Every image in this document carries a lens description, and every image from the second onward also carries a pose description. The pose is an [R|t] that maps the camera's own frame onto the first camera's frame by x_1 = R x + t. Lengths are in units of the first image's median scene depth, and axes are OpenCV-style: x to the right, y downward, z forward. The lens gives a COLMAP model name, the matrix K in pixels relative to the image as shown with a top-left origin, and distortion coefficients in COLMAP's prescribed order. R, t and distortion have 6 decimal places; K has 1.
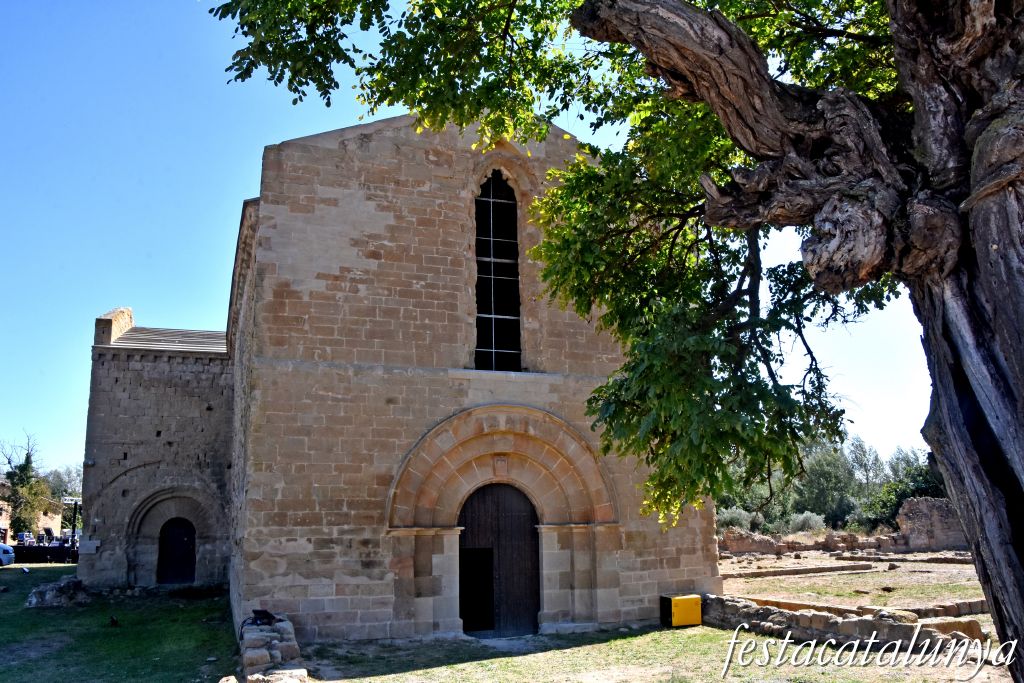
lens RADIAL K [[851.6, 0, 512.0], [0, 851.6, 341.5], [0, 0, 1]] dist [-0.166540, 0.121994]
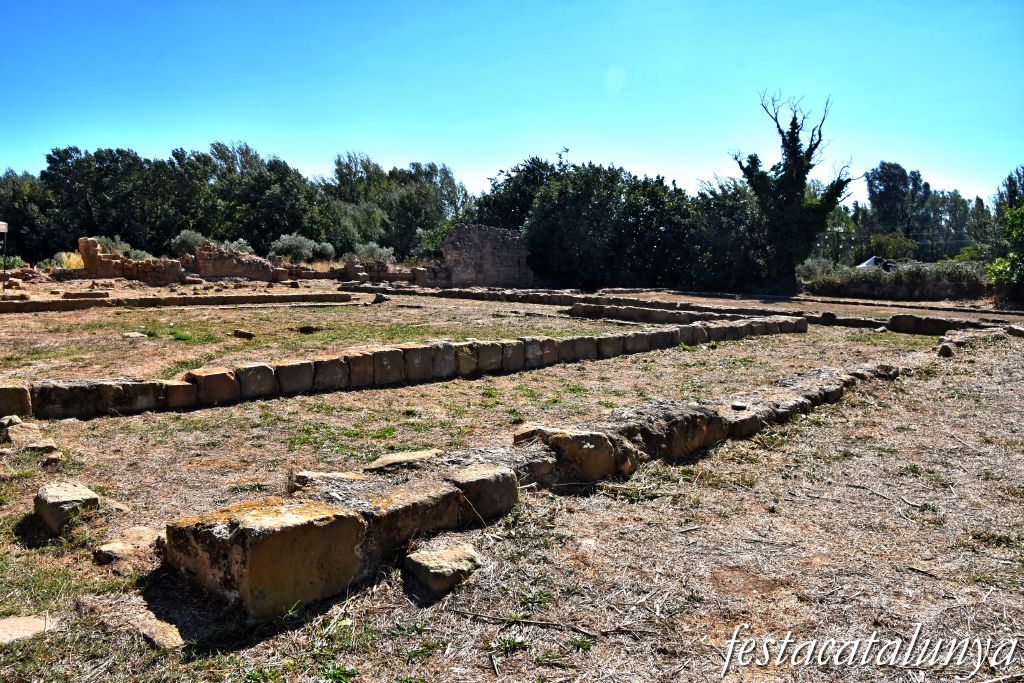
lens RADIAL K [[851.6, 0, 512.0], [0, 851.6, 341.5], [0, 0, 1]] dist [-0.166540, 0.121994]
pose [[0.905283, -0.003762, 0.424793, 0.177526], [-0.125274, 0.953128, 0.275416, 0.064075], [-0.405918, -0.302544, 0.862379, 0.212499]]
